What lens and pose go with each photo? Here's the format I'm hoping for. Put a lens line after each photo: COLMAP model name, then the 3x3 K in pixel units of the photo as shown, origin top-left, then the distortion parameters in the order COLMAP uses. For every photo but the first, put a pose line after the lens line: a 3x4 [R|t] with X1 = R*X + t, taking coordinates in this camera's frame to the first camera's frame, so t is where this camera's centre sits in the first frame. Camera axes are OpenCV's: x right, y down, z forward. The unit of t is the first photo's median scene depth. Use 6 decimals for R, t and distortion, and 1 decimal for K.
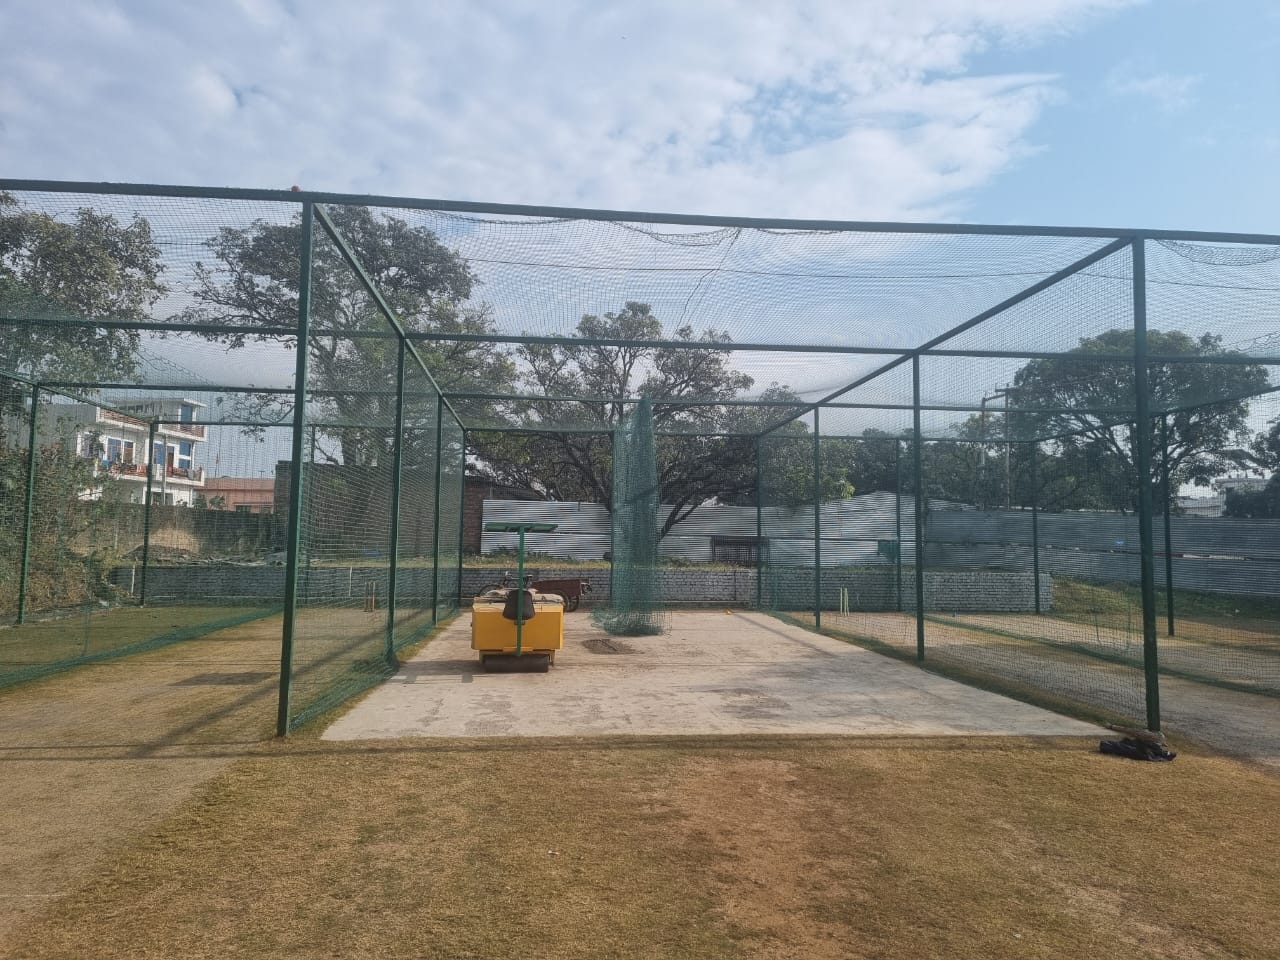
lens RADIAL K [[928.6, 0, 635.5], [0, 928.6, 499.7], [0, 0, 1]] dist [0.070585, -0.046018]
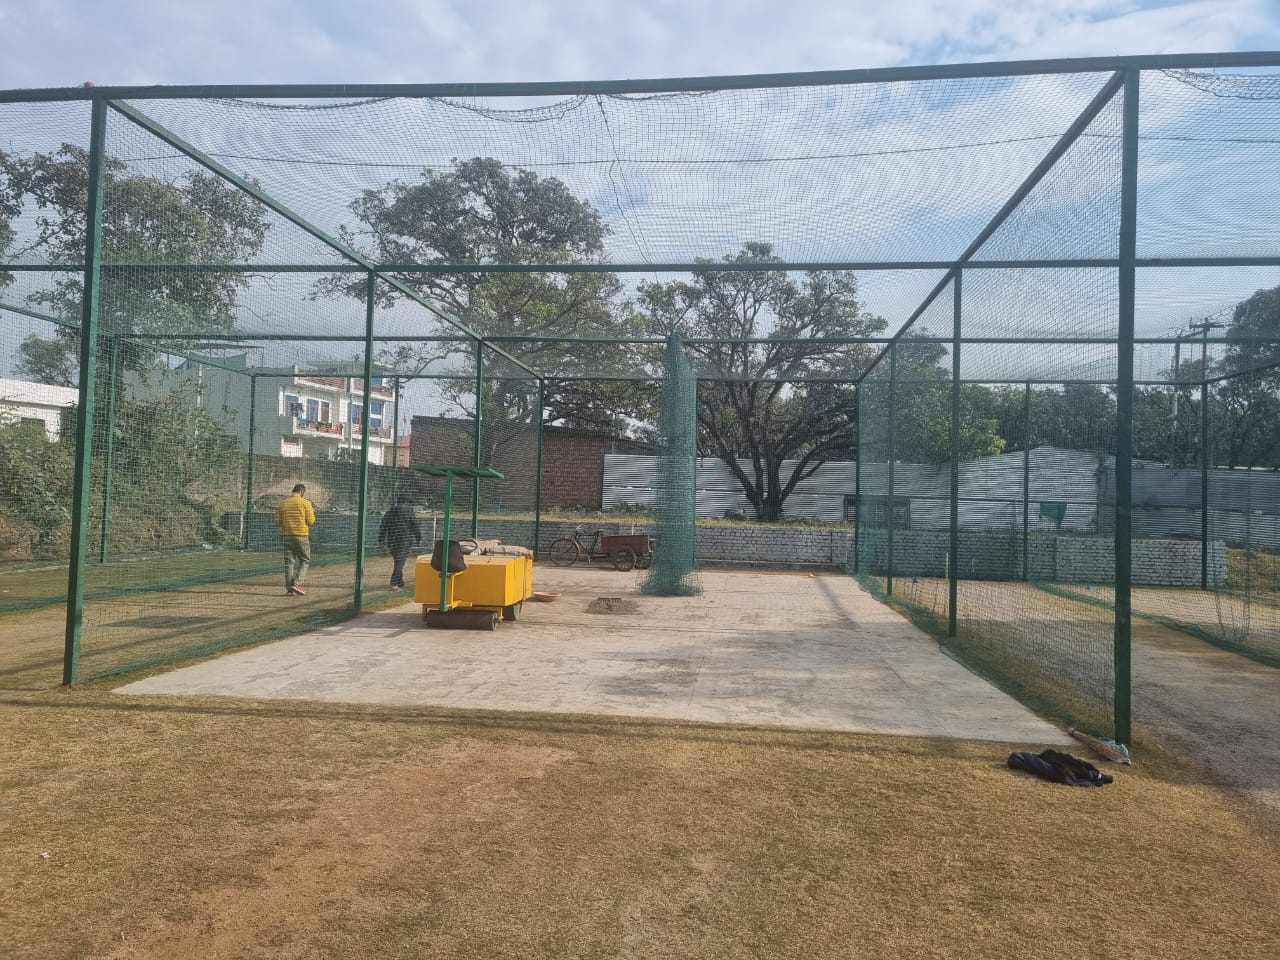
lens RADIAL K [[928.6, 0, 644.2], [0, 928.6, 481.0], [0, 0, 1]] dist [0.070585, -0.046018]
pose [[0.975702, 0.009725, -0.218888, 0.090800], [-0.005145, 0.999756, 0.021483, 0.007034], [0.219043, -0.019834, 0.975514, 0.054192]]
